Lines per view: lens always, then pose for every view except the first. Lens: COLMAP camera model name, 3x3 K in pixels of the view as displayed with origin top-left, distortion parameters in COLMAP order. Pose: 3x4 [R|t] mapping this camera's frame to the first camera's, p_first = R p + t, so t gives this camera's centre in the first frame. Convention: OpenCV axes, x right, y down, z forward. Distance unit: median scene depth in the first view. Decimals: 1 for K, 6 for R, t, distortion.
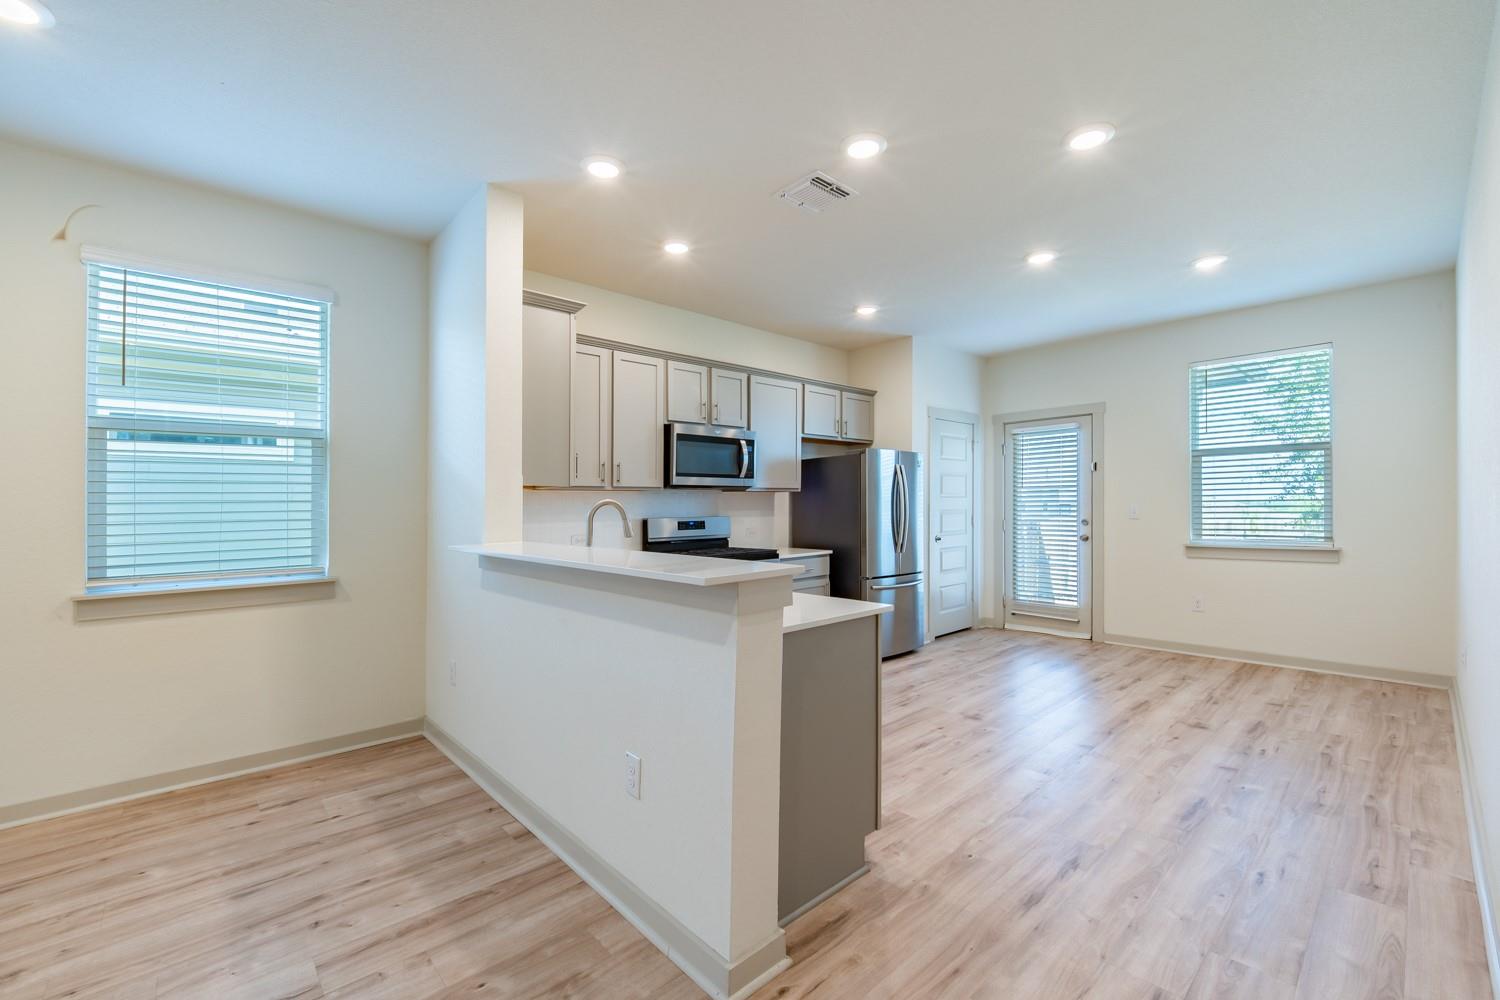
lens RADIAL K [[629.2, 0, 737.5], [0, 629.2, 504.6], [0, 0, 1]] dist [-0.008996, -0.004134]
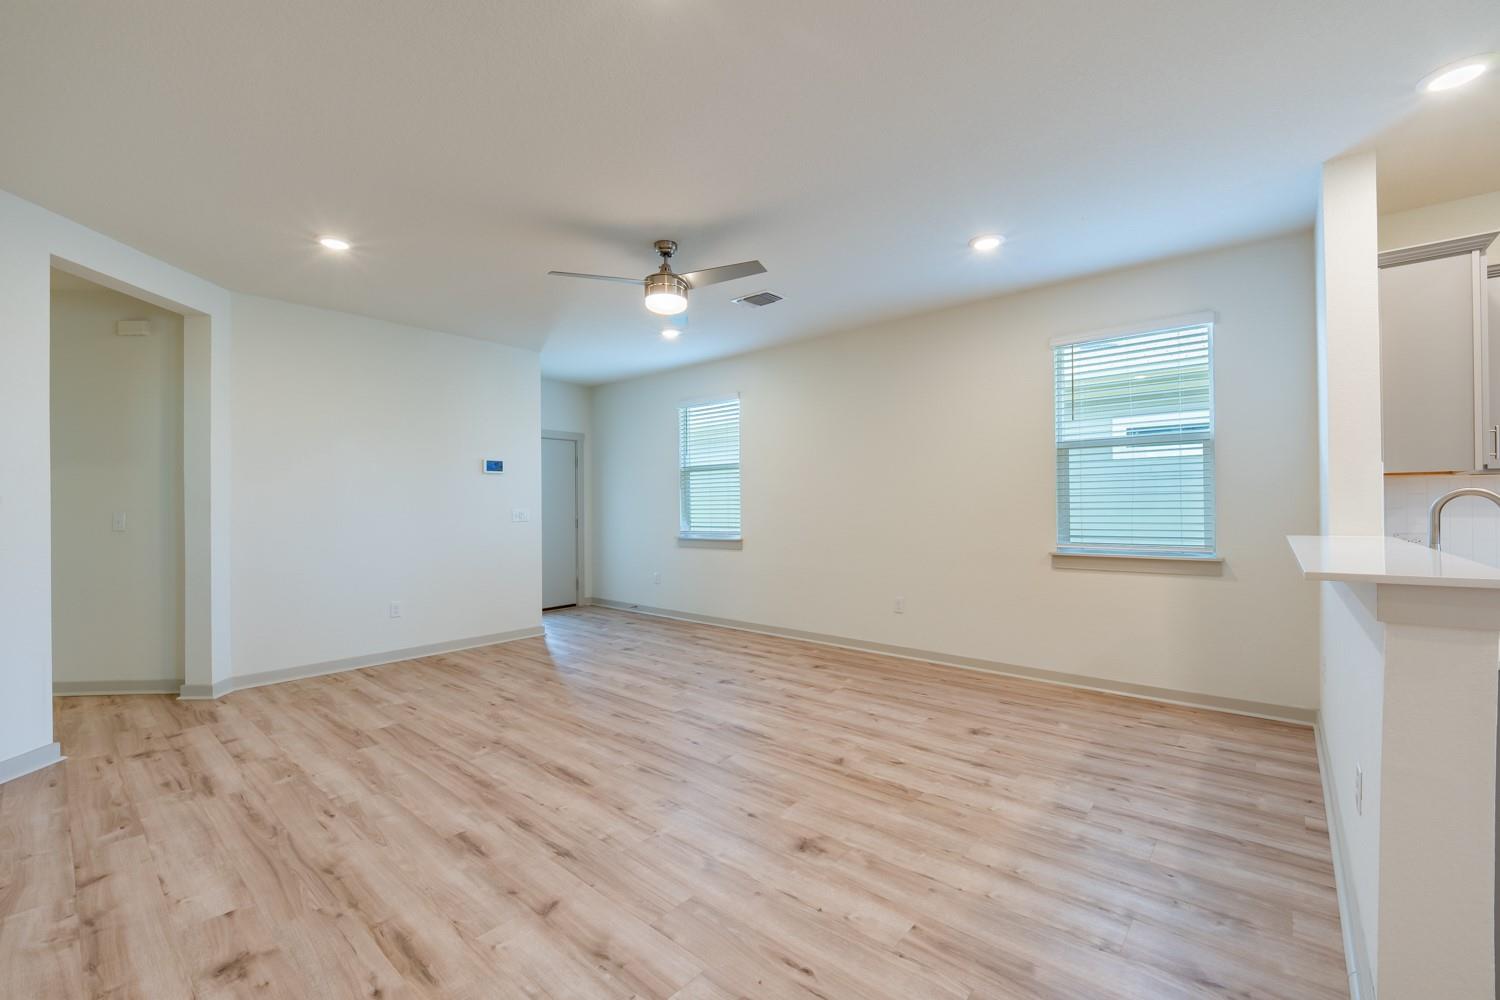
lens RADIAL K [[612.6, 0, 755.4], [0, 612.6, 491.7], [0, 0, 1]] dist [0.000000, -0.006719]
pose [[0.134029, -0.010712, -0.990919, 0.273187], [0.008020, 0.999921, -0.009725, -0.001745], [0.990945, -0.006643, 0.134105, 0.000337]]
